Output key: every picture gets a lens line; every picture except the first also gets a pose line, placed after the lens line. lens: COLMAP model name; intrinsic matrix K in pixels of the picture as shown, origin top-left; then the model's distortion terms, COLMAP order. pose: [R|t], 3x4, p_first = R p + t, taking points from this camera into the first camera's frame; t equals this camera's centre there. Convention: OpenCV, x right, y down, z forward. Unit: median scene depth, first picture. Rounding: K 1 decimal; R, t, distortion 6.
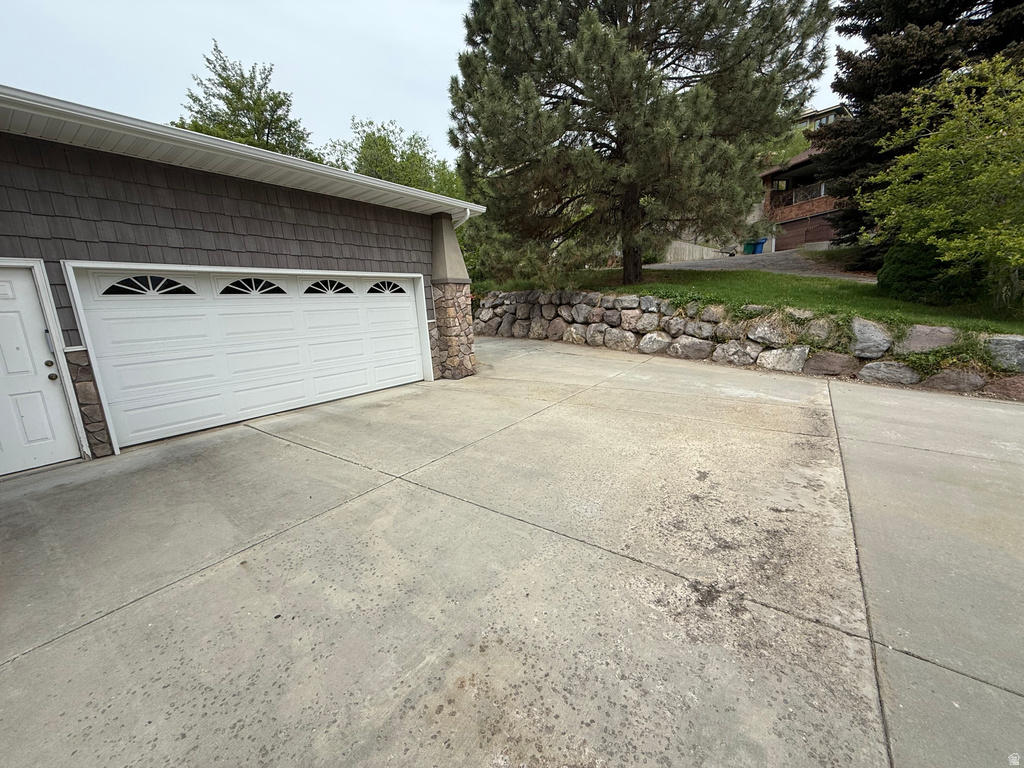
lens RADIAL K [[407.3, 0, 512.0], [0, 407.3, 383.5], [0, 0, 1]] dist [0.001990, -0.000008]
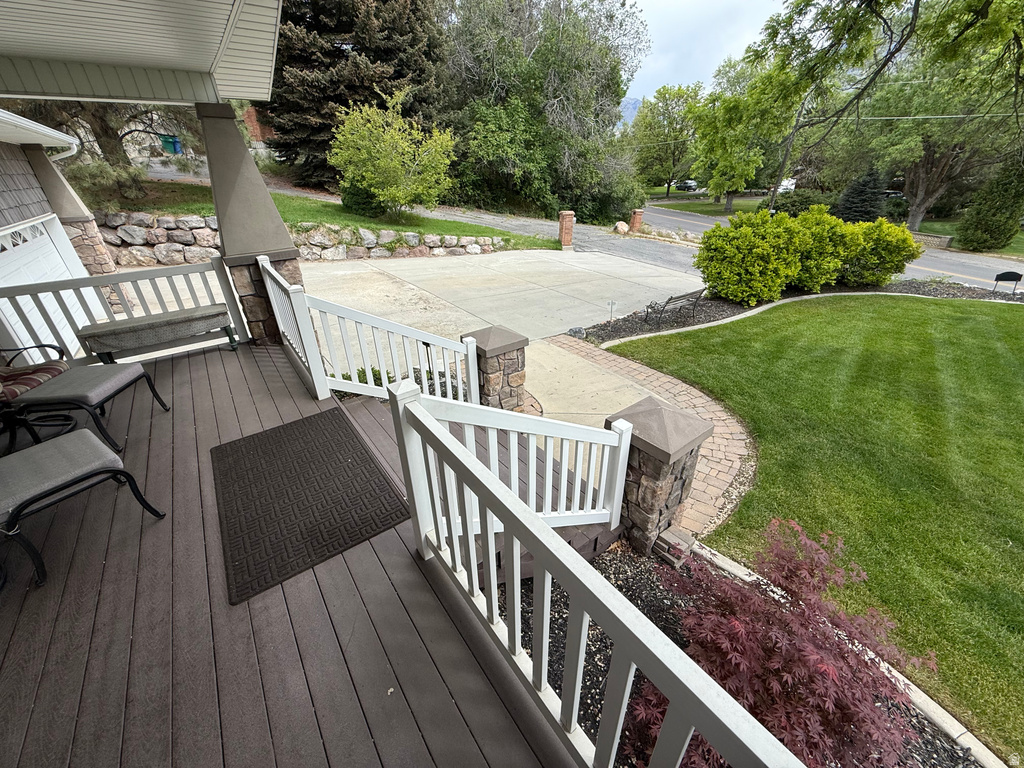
lens RADIAL K [[407.3, 0, 510.7], [0, 407.3, 384.9], [0, 0, 1]] dist [0.001990, -0.000008]
pose [[0.304095, -0.406900, 0.861370, -0.989699], [0.185617, 0.912169, 0.365368, -0.045553], [-0.934384, 0.048779, 0.352914, -0.398859]]
